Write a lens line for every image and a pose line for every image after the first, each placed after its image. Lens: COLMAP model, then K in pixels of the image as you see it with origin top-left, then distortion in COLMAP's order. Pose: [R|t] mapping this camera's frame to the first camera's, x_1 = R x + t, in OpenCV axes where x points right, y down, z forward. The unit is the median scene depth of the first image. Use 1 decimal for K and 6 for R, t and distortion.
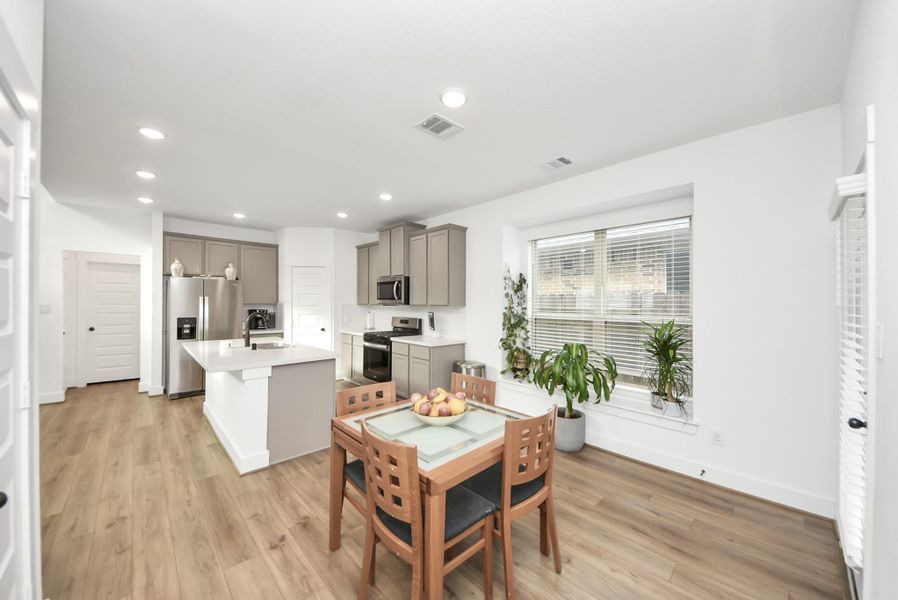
lens RADIAL K [[329.2, 0, 458.8], [0, 329.2, 306.8], [0, 0, 1]] dist [-0.021842, -0.001088]
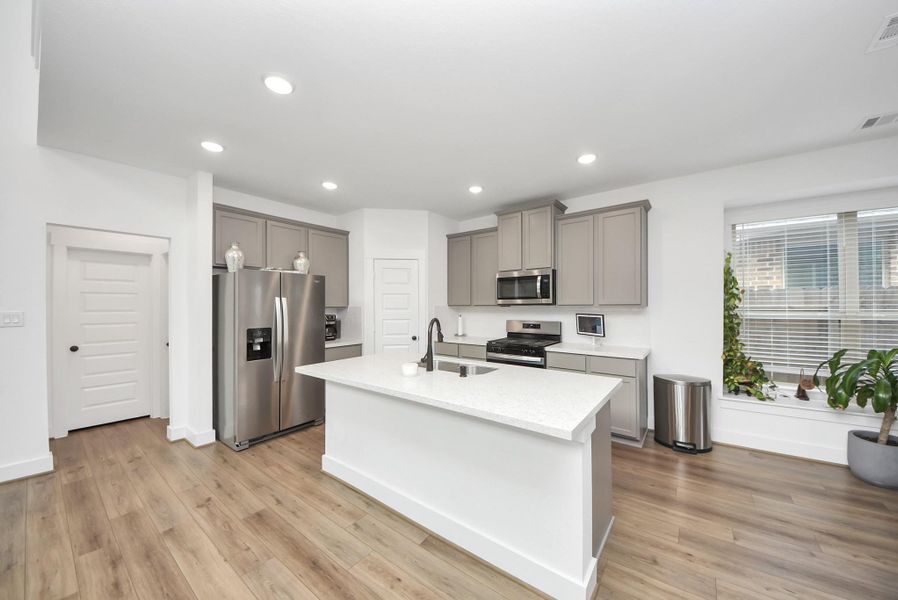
lens RADIAL K [[320.2, 0, 461.1], [0, 320.2, 305.3], [0, 0, 1]] dist [-0.002252, -0.005446]
pose [[0.989531, -0.014698, 0.143572, -0.492269], [0.015887, 0.999848, -0.007132, -0.003597], [-0.143446, 0.009339, 0.989614, 0.255273]]
